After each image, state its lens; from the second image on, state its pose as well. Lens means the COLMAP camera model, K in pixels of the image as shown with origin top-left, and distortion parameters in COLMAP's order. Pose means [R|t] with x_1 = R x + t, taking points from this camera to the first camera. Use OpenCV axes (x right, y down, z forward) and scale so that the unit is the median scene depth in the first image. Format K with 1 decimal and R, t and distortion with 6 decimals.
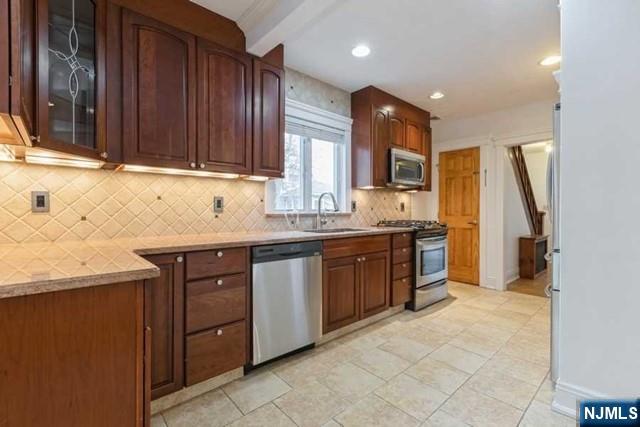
lens RADIAL K [[289.7, 0, 316.4], [0, 289.7, 213.5], [0, 0, 1]] dist [-0.005198, 0.000527]
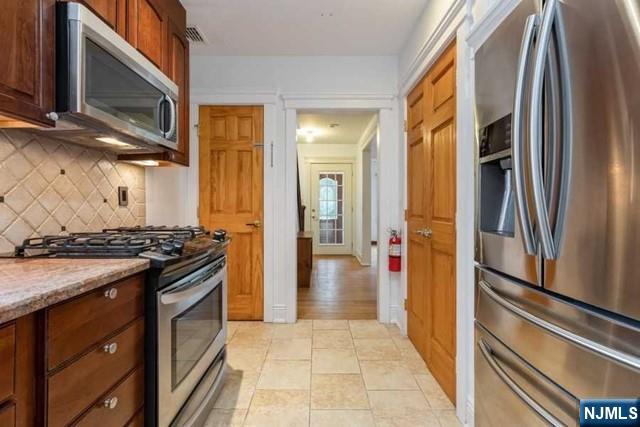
lens RADIAL K [[289.7, 0, 320.2], [0, 289.7, 204.4], [0, 0, 1]] dist [-0.005198, 0.000527]
pose [[0.661004, -0.000389, 0.750383, 0.164069], [0.005372, 0.999977, -0.004214, -0.007087], [-0.750363, 0.006816, 0.660990, 0.479548]]
